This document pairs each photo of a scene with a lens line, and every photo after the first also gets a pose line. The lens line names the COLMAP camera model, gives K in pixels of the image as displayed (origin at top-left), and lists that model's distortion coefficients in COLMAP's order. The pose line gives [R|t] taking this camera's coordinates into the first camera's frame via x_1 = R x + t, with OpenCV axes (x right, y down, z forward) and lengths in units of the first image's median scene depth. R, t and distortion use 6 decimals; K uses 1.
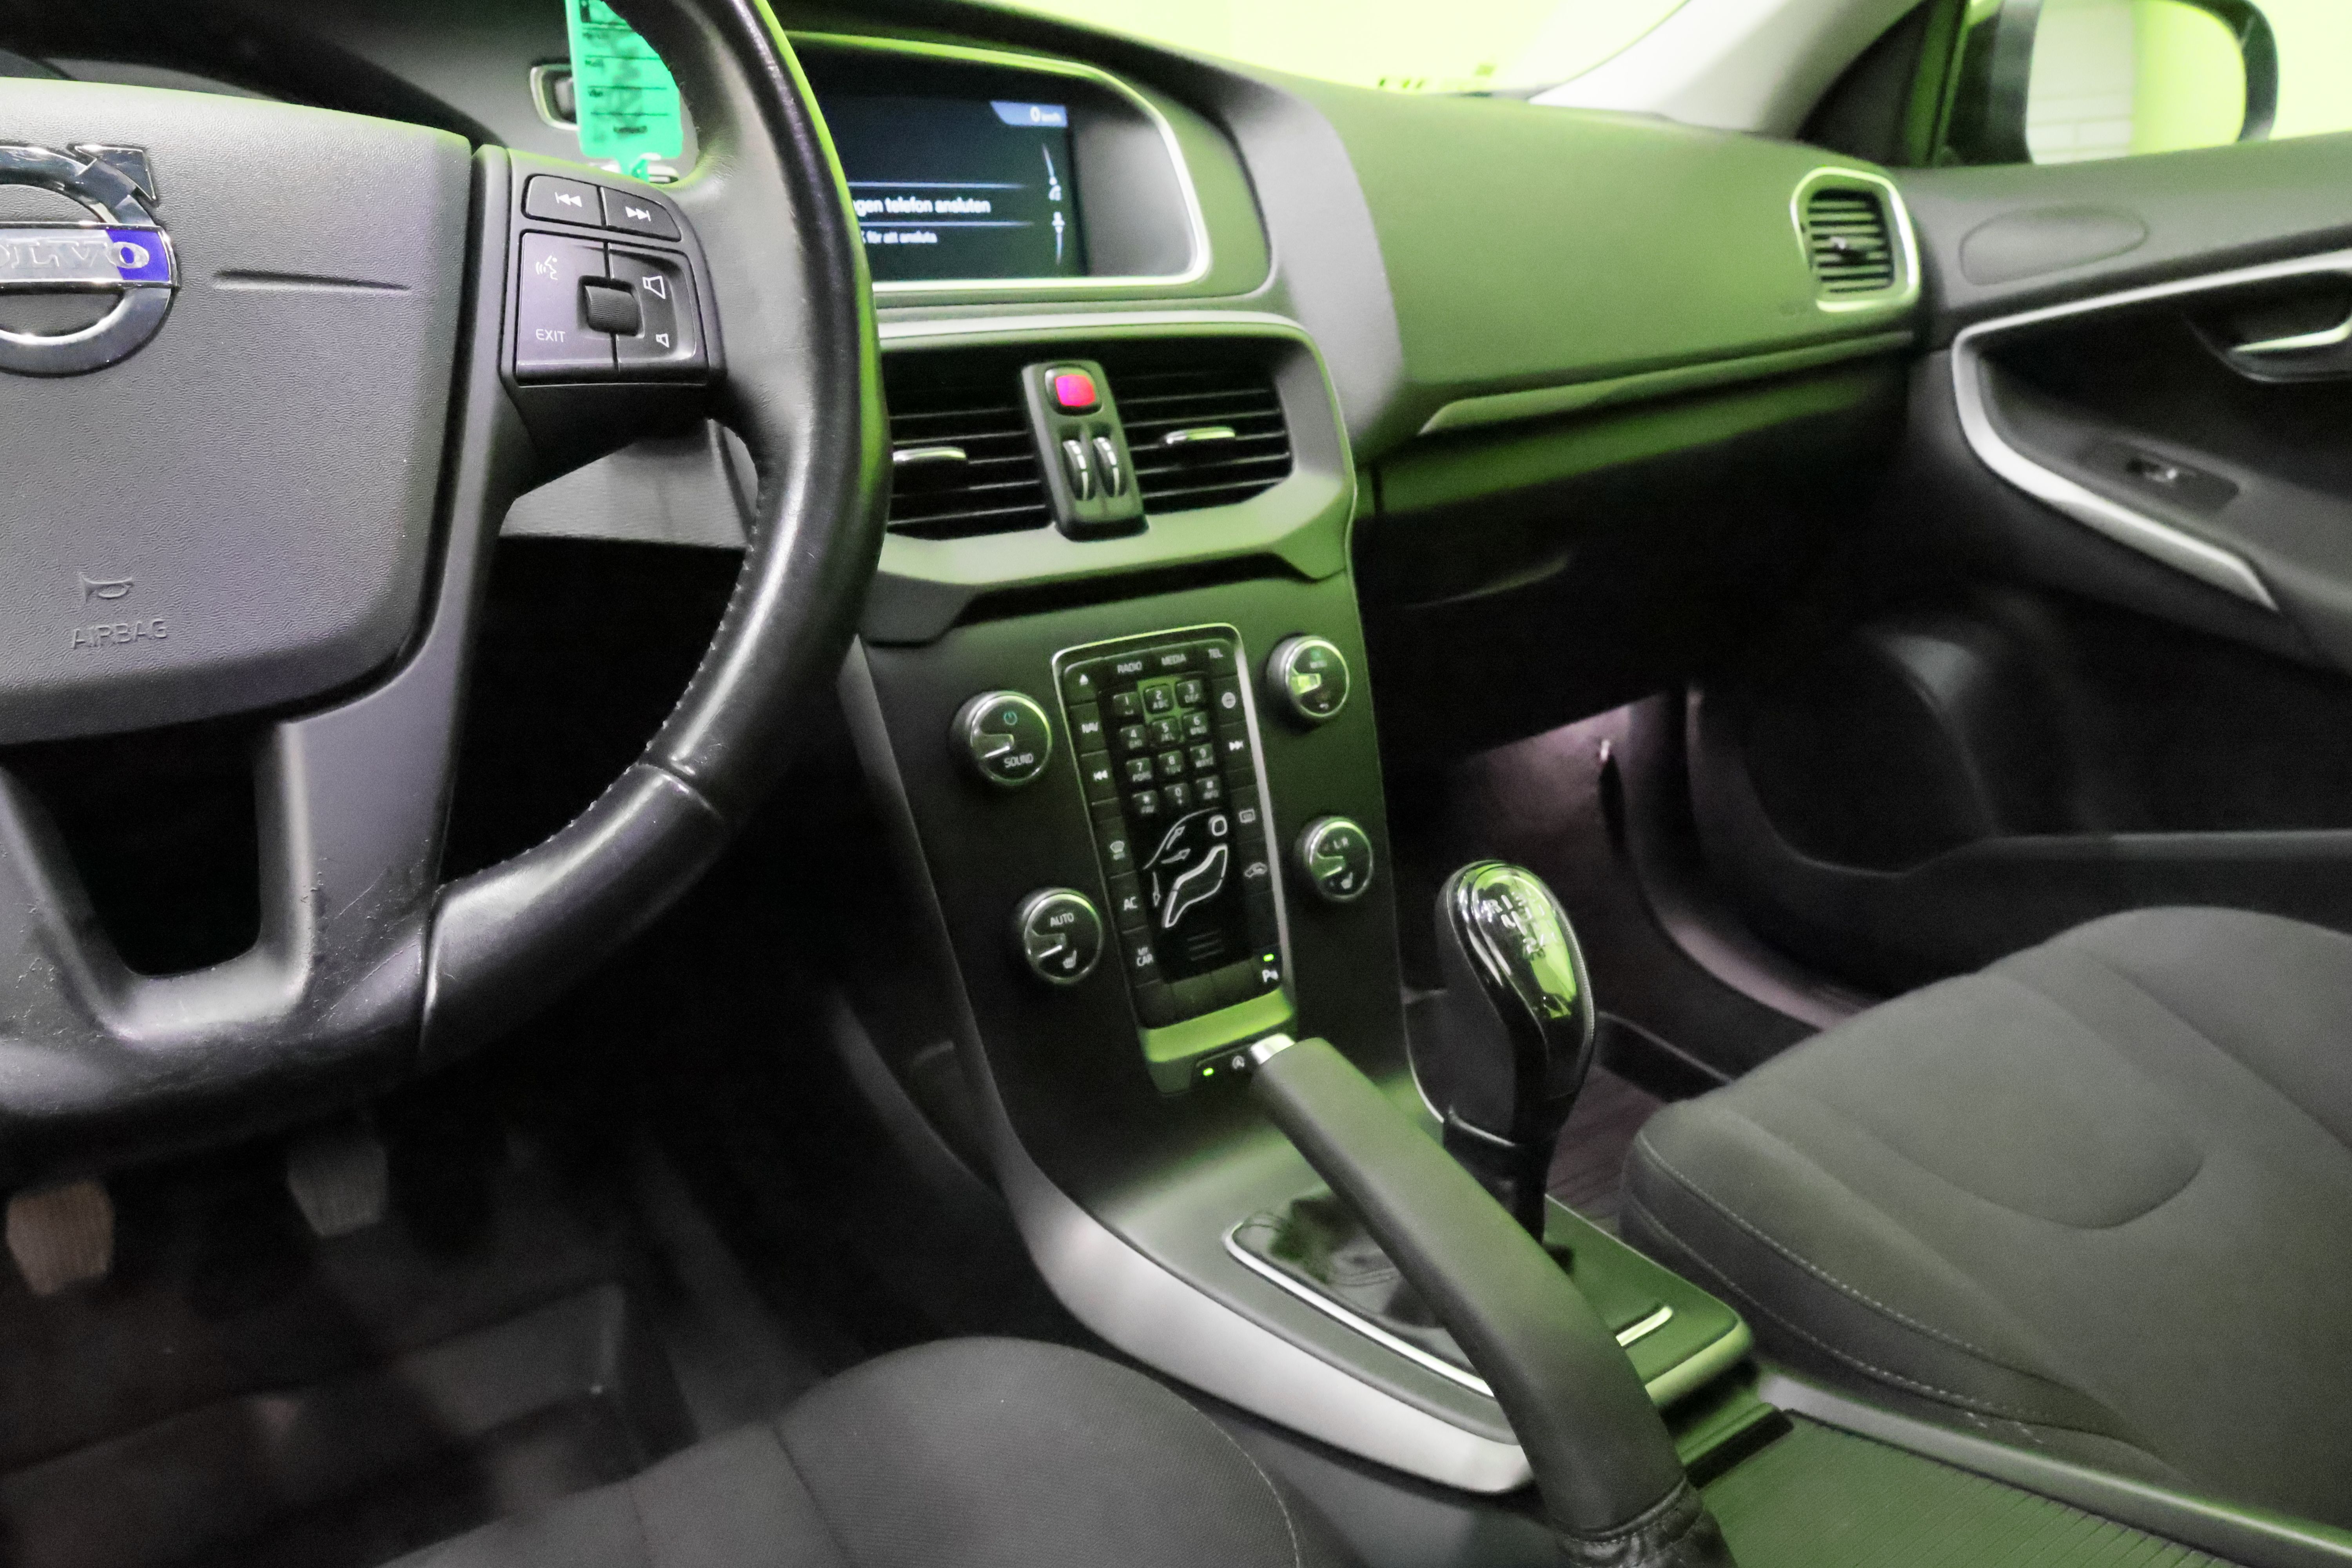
lens RADIAL K [[1656.4, 0, 1176.3], [0, 1656.4, 783.1], [0, 0, 1]] dist [0.008234, 0.000408]
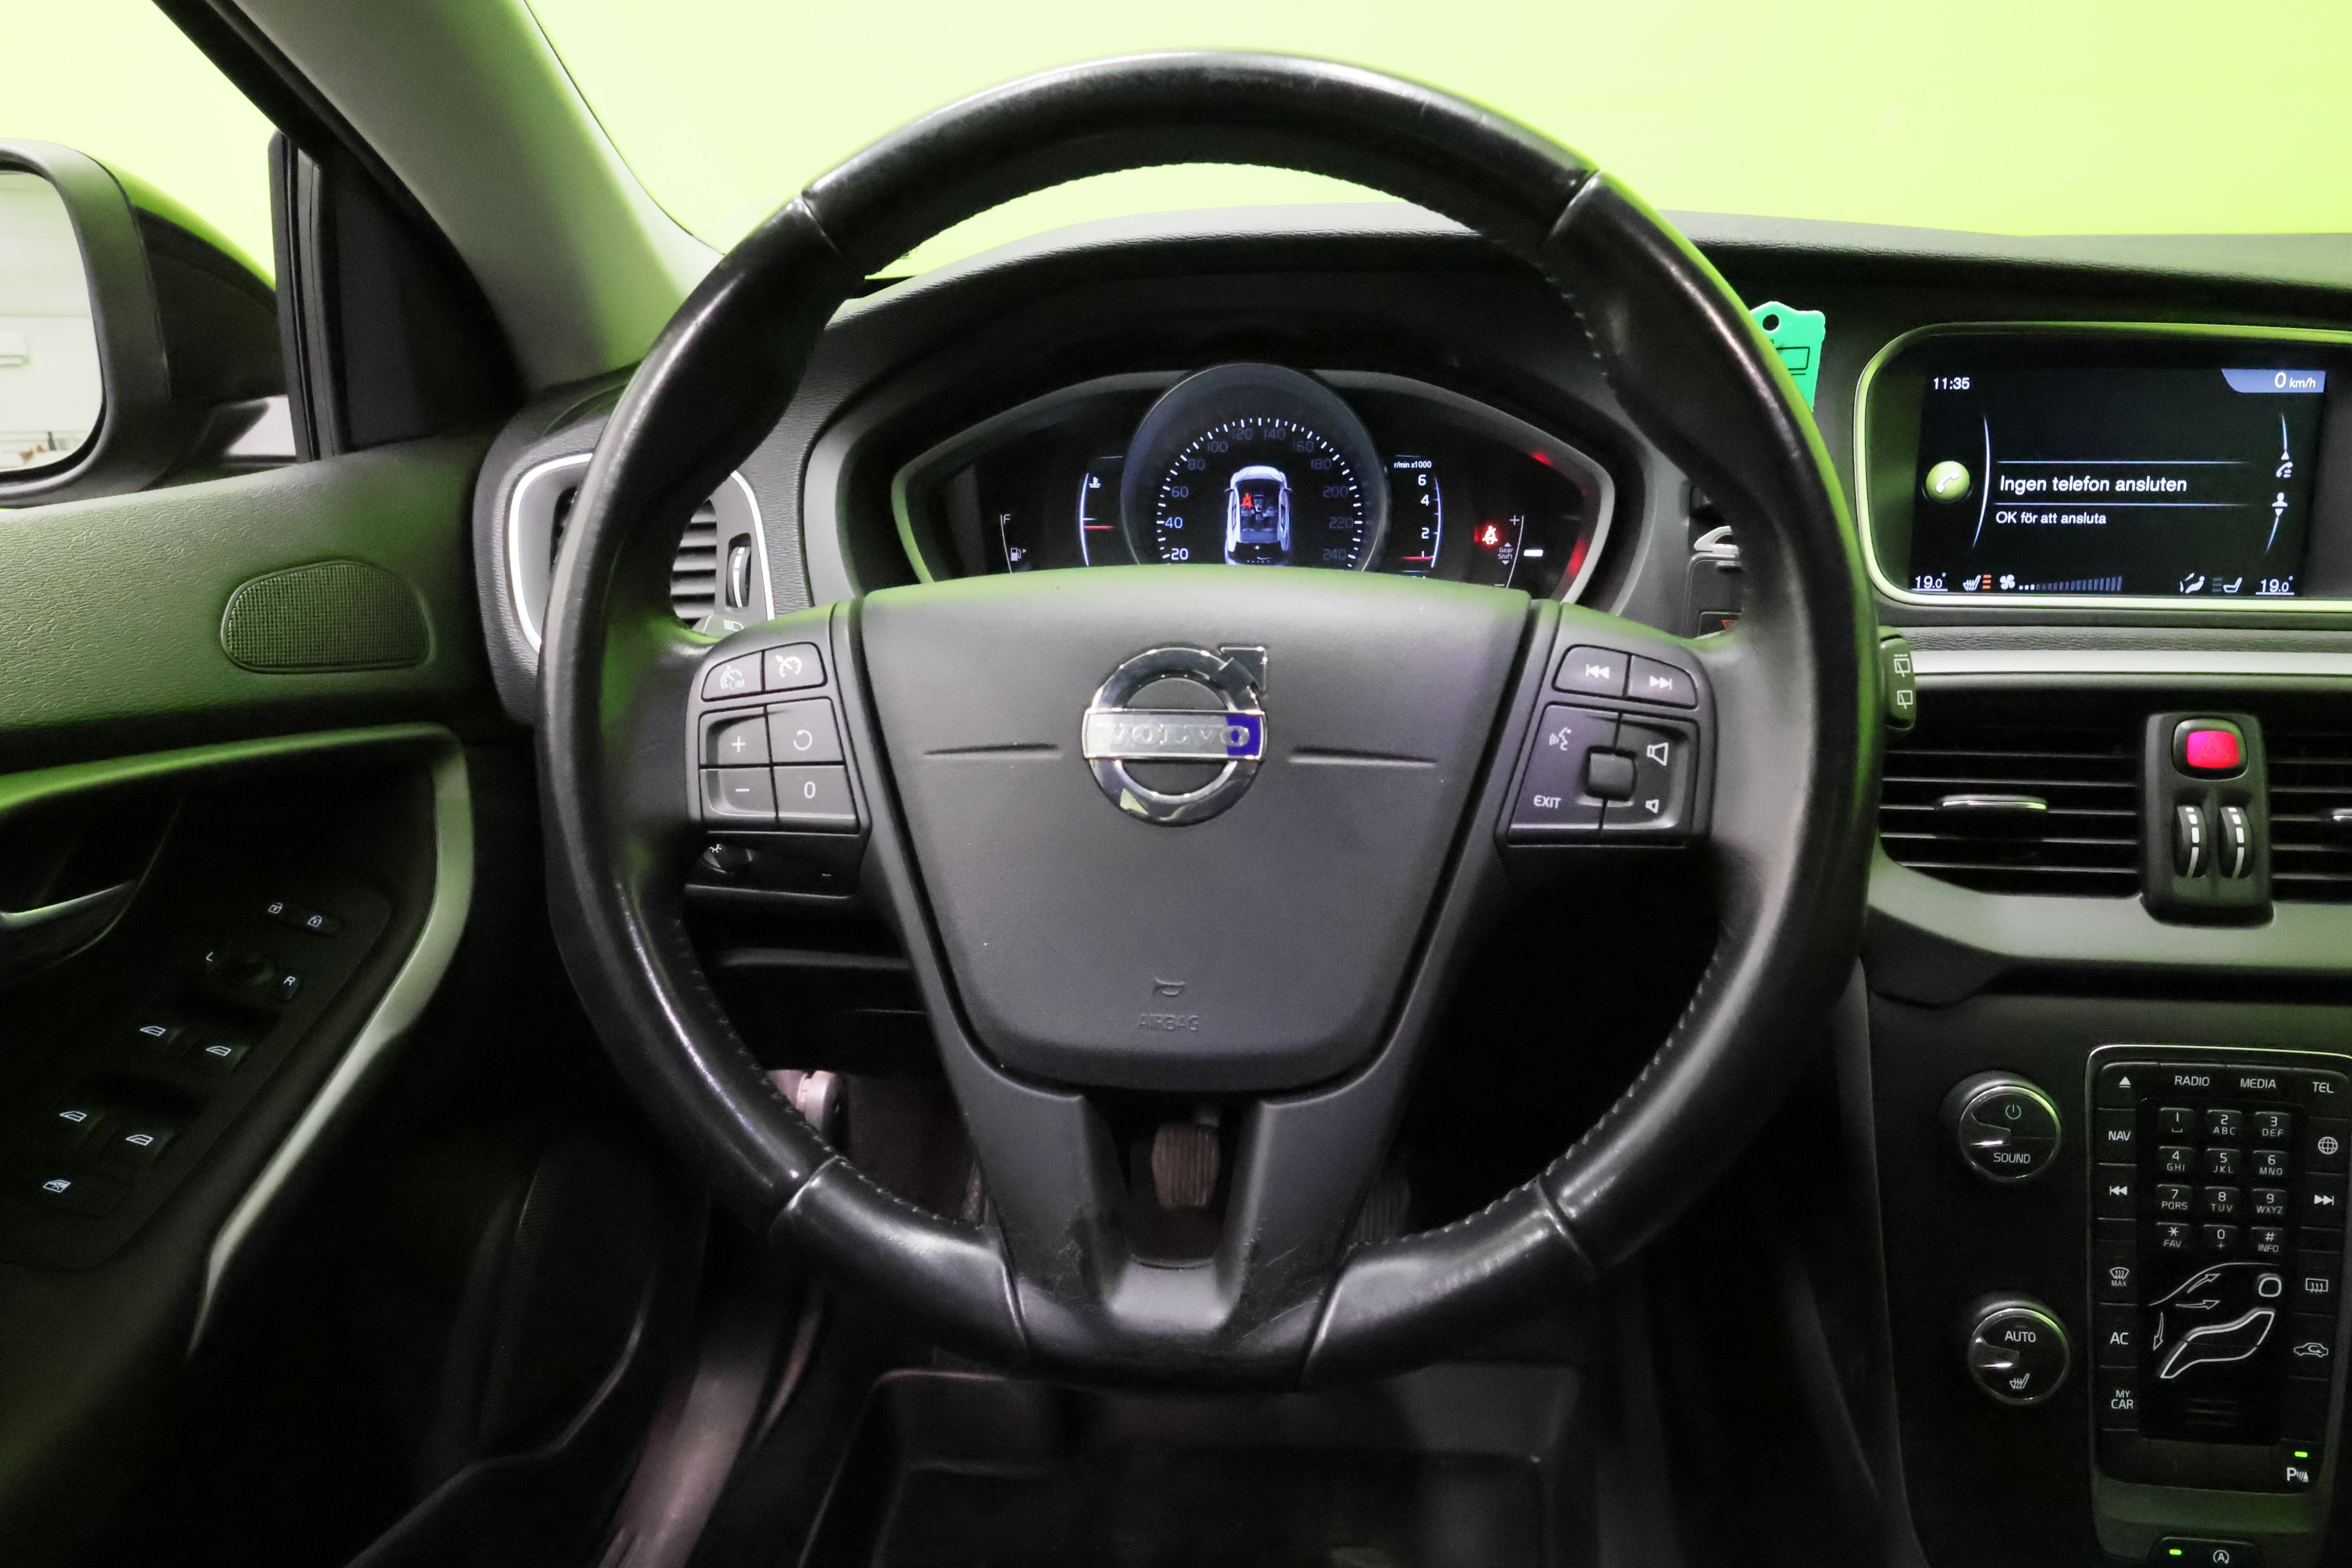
lens RADIAL K [[1656.4, 0, 1179.1], [0, 1656.4, 790.7], [0, 0, 1]] dist [0.008234, 0.000408]
pose [[0.752941, 0.223784, -0.618870, 0.077718], [-0.197540, 0.973896, 0.111827, -0.211592], [0.627740, 0.038053, 0.777492, -0.019816]]
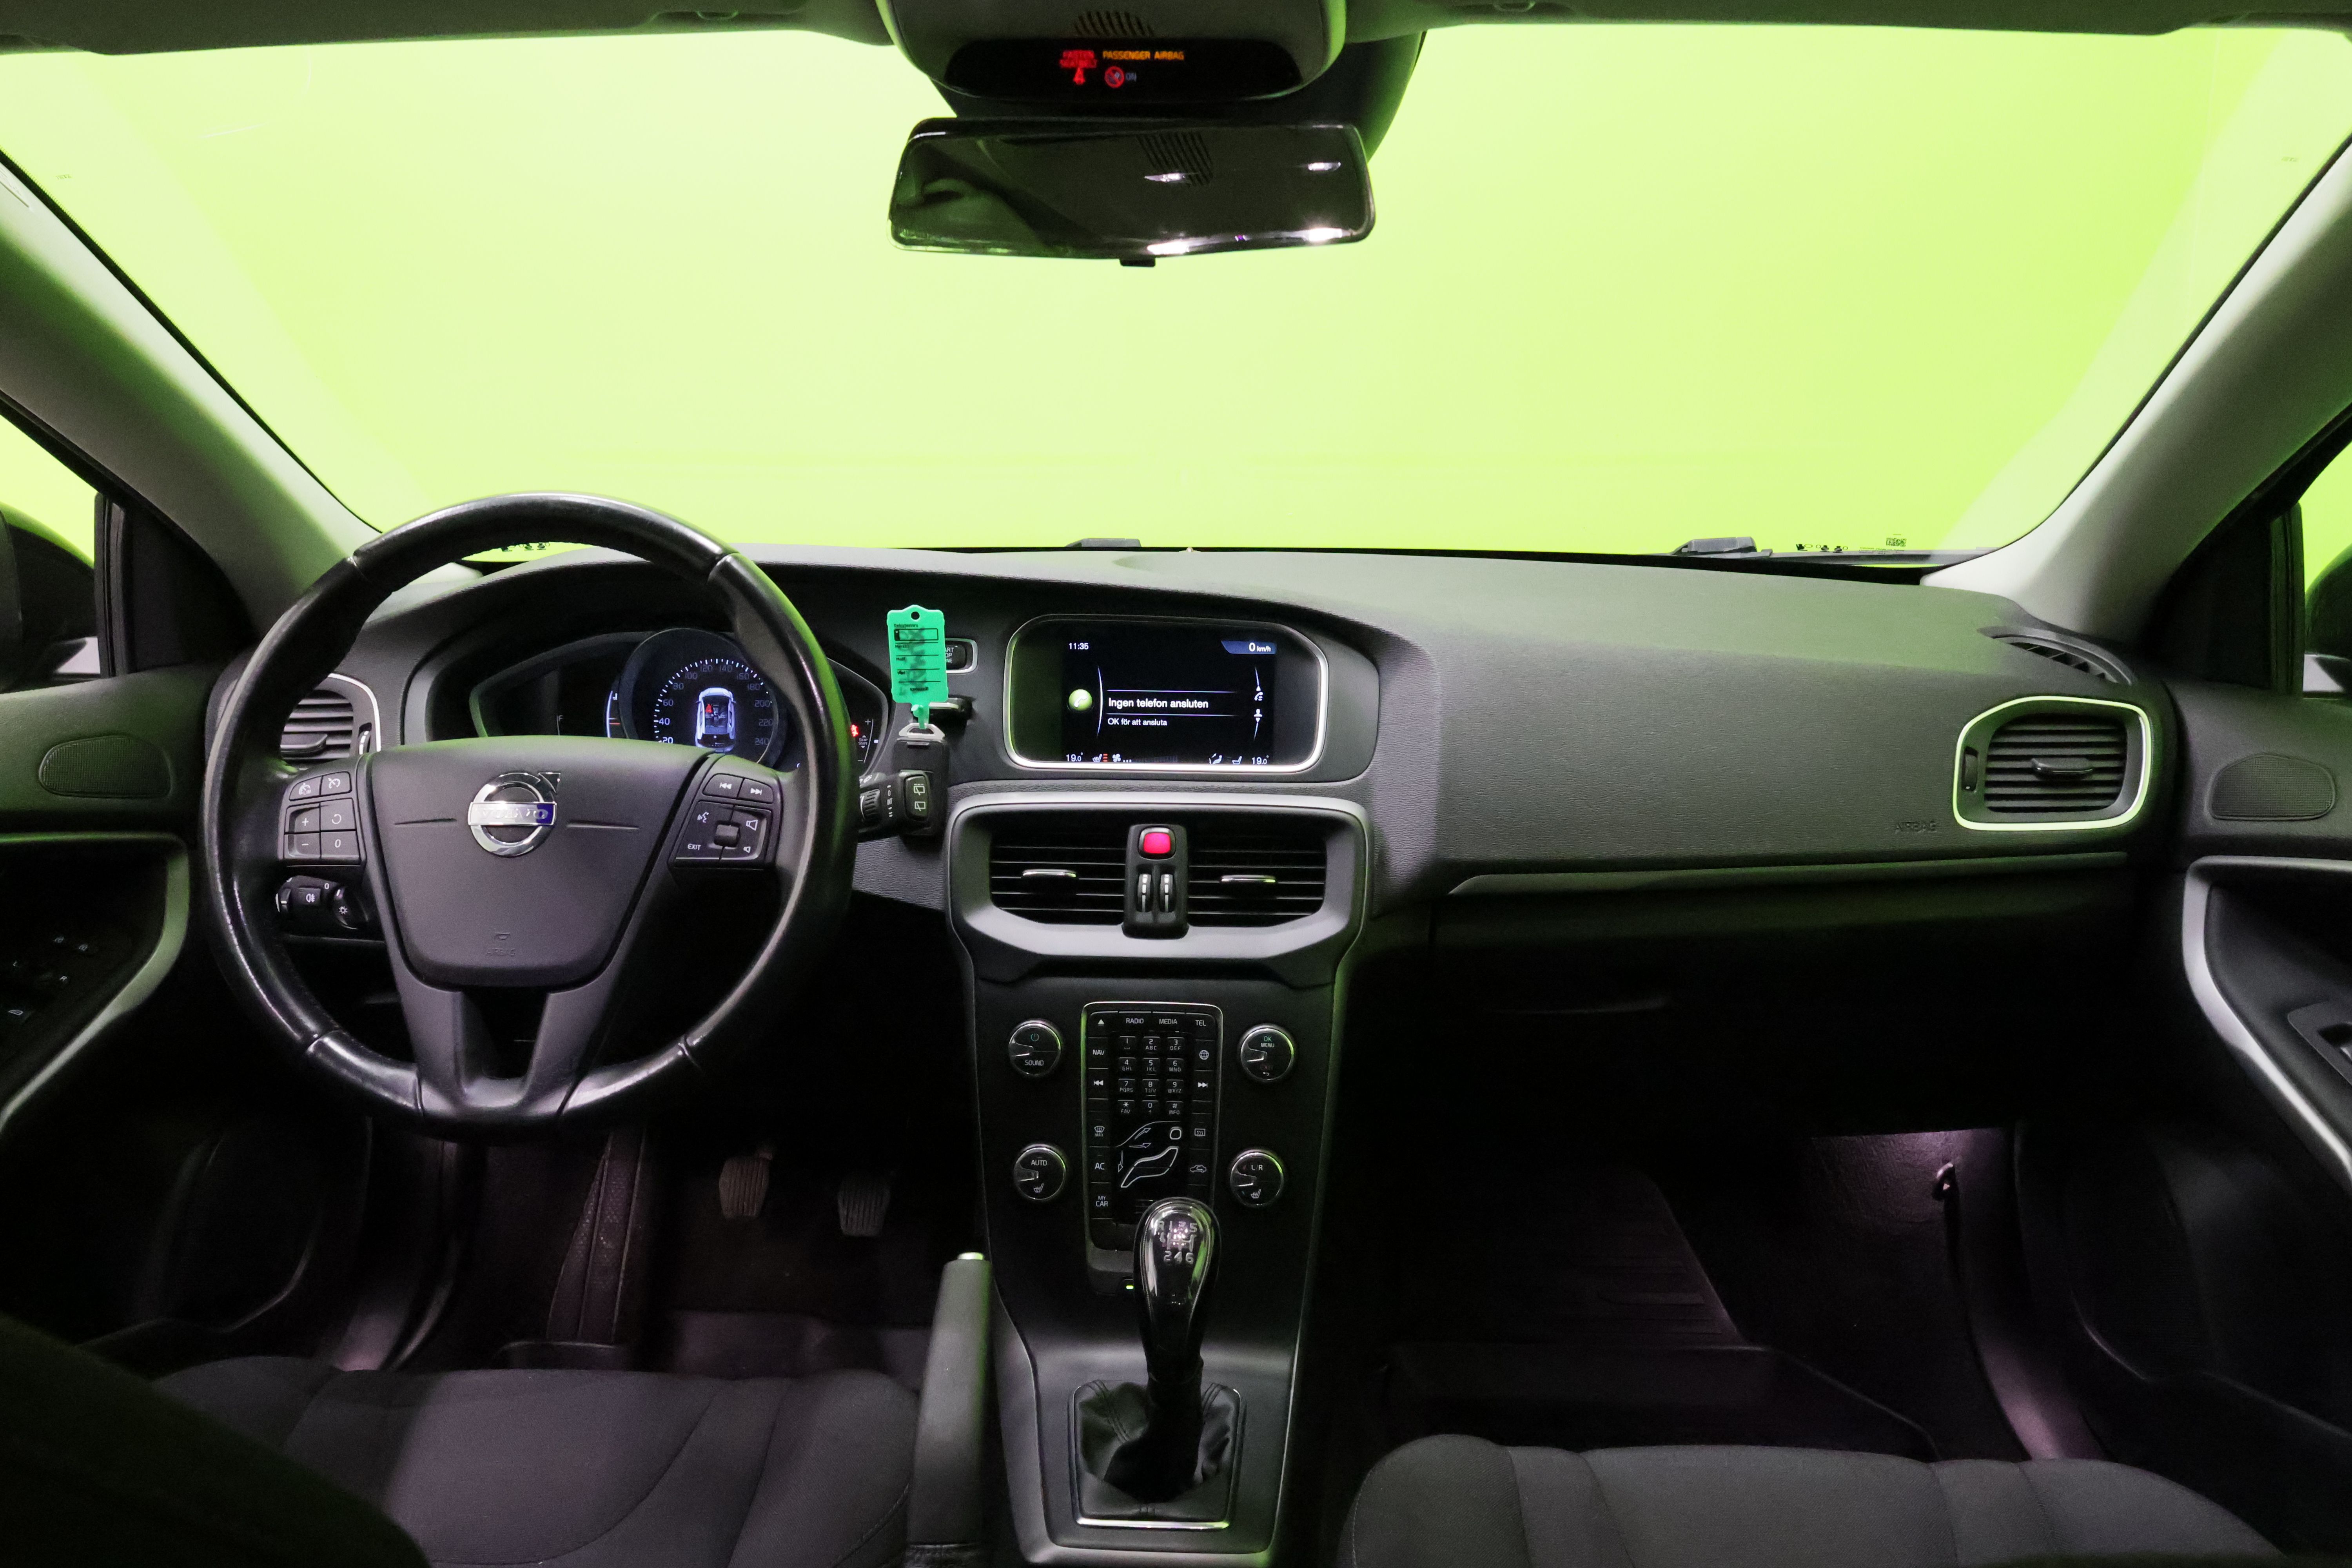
lens RADIAL K [[1656.4, 0, 1167.5], [0, 1656.4, 785.0], [0, 0, 1]] dist [0.008234, 0.000408]
pose [[0.792866, 0.144068, -0.592121, 0.918309], [-0.203216, 0.978543, -0.034024, -0.246266], [0.574514, 0.147304, 0.805131, -0.310831]]
